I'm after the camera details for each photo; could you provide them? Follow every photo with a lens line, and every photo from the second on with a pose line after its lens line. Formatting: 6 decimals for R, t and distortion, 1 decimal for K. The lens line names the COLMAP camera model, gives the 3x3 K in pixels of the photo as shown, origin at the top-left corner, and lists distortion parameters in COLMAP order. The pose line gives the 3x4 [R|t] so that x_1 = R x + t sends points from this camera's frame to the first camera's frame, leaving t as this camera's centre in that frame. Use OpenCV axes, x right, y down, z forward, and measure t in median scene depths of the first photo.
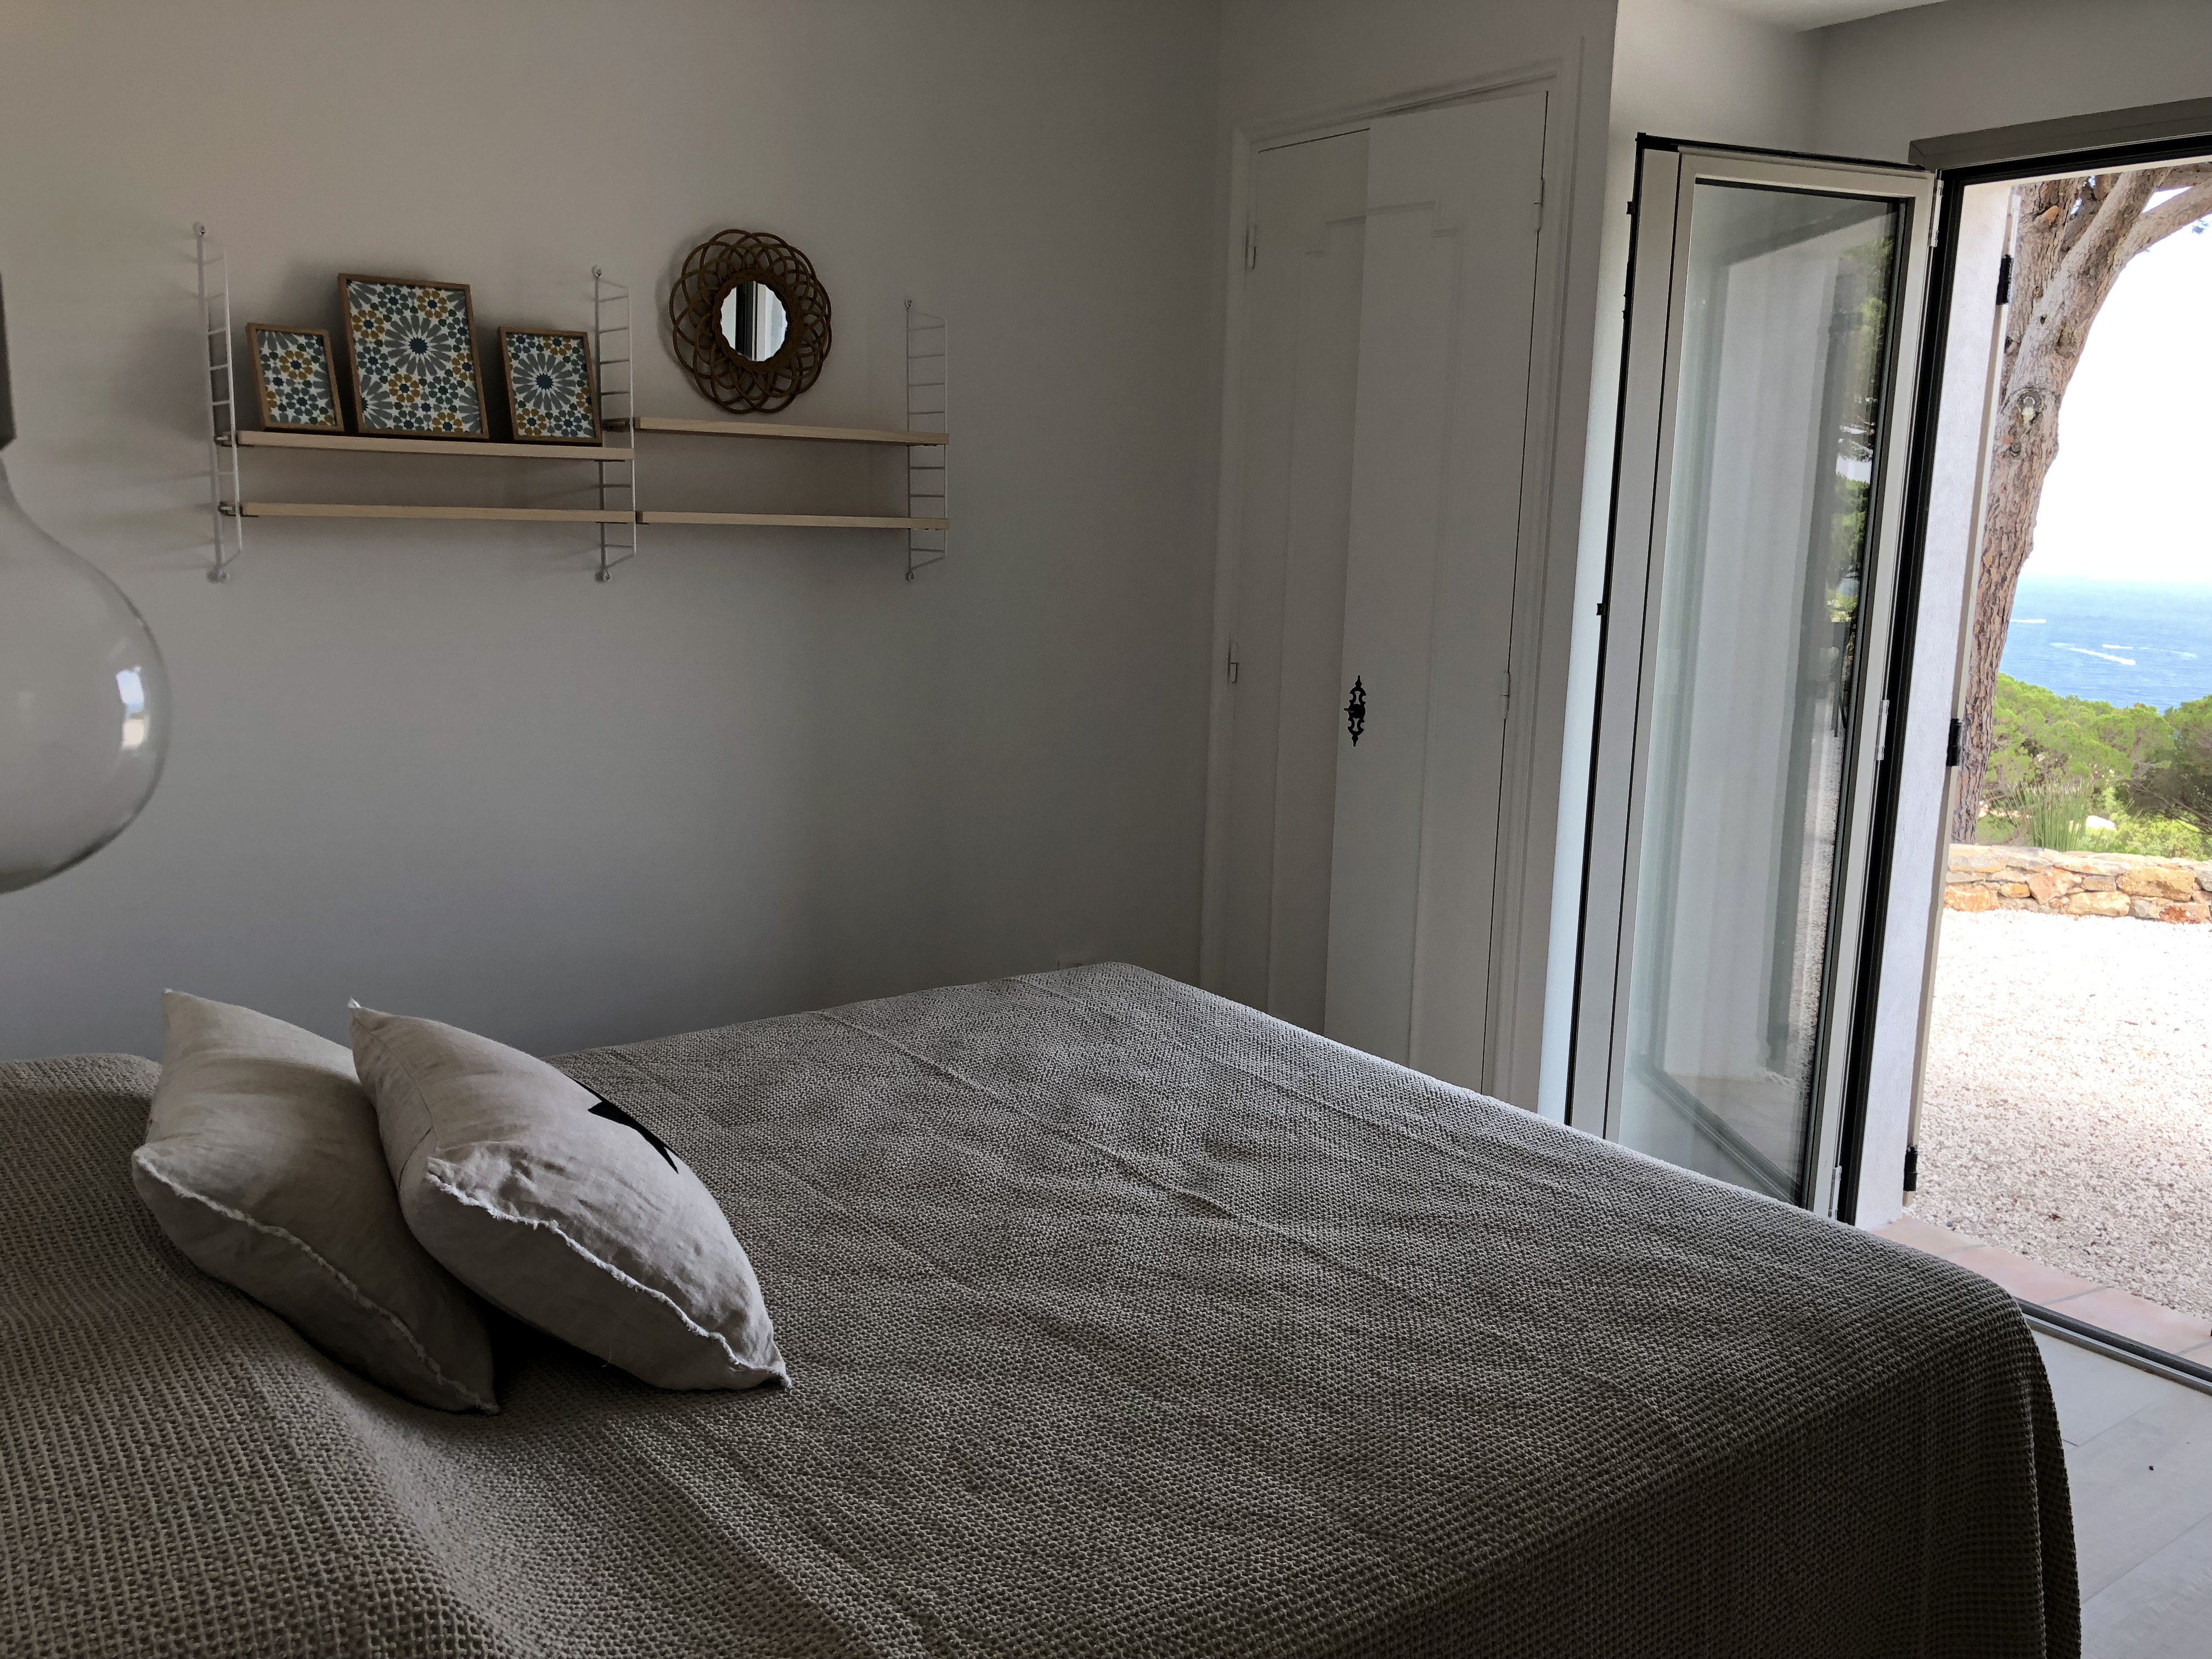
lens RADIAL K [[1779.1, 0, 1095.5], [0, 1779.1, 824.9], [0, 0, 1]] dist [0.037668, -0.037484]
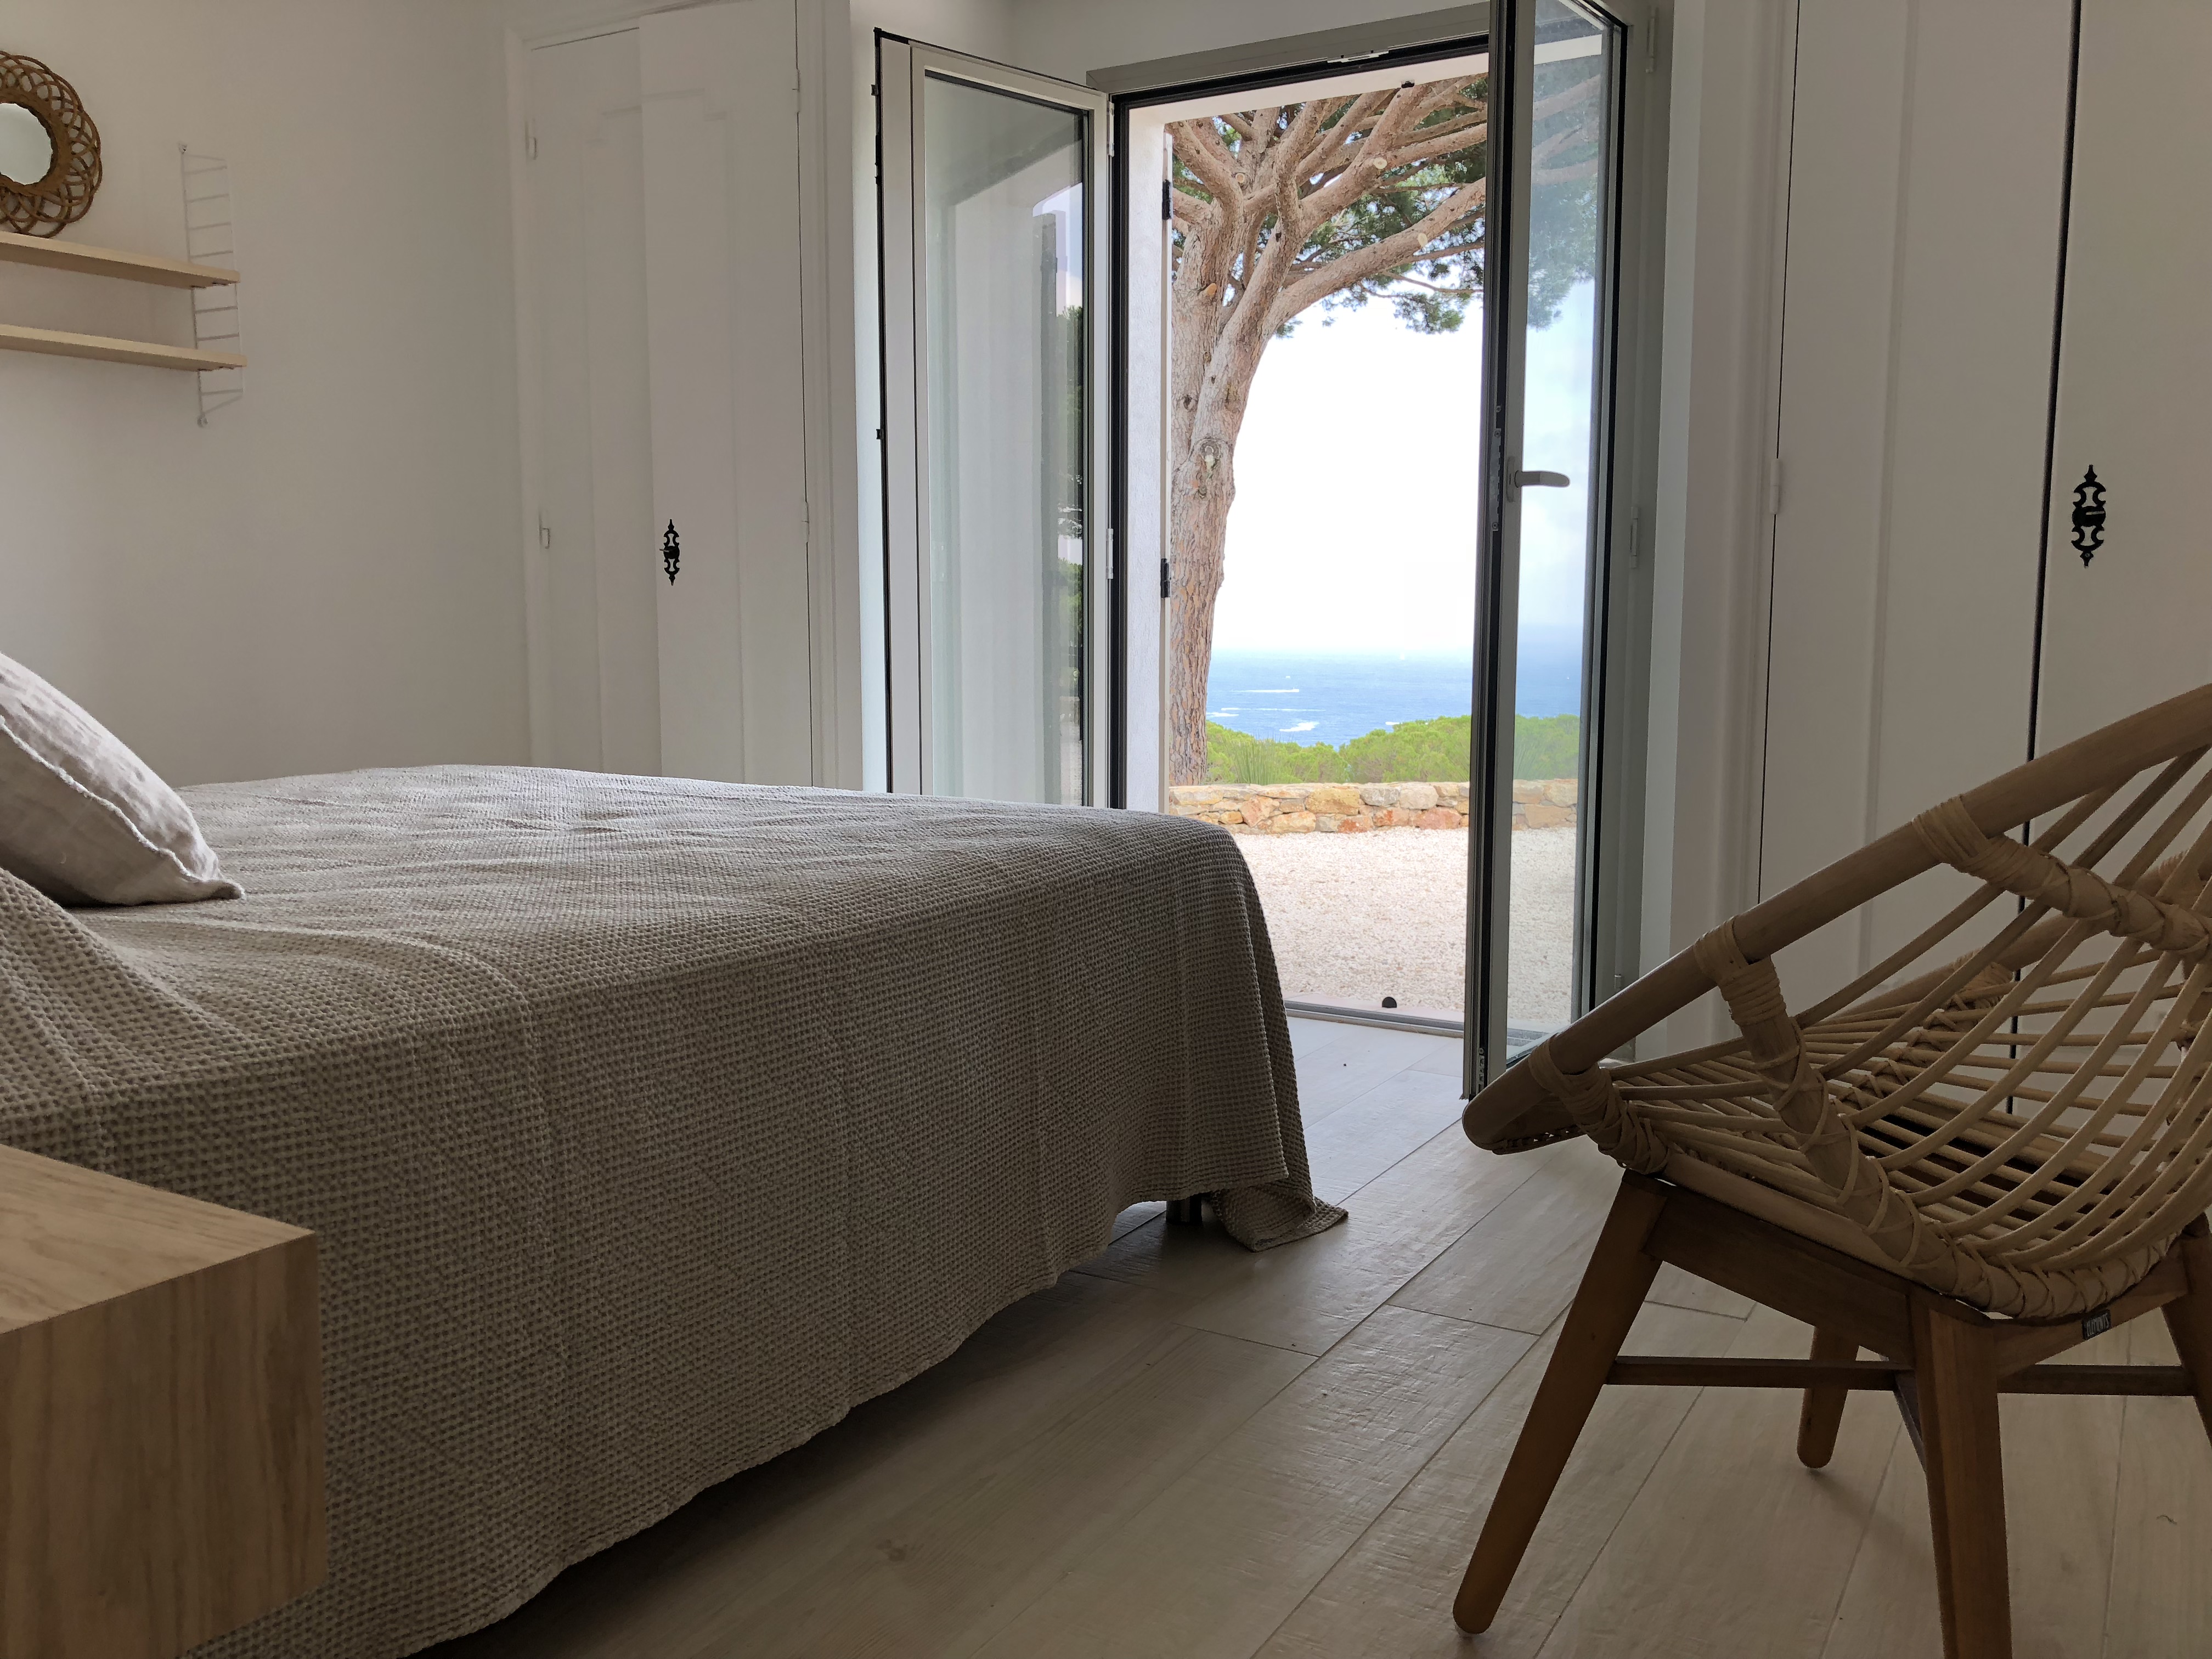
lens RADIAL K [[1744.2, 0, 1110.5], [0, 1744.2, 821.3], [0, 0, 1]] dist [-0.005056, -0.003840]
pose [[0.915876, -0.078716, 0.393668, -0.040747], [0.088440, 0.996060, -0.006590, 0.131324], [-0.391598, 0.040851, 0.919229, -0.082107]]
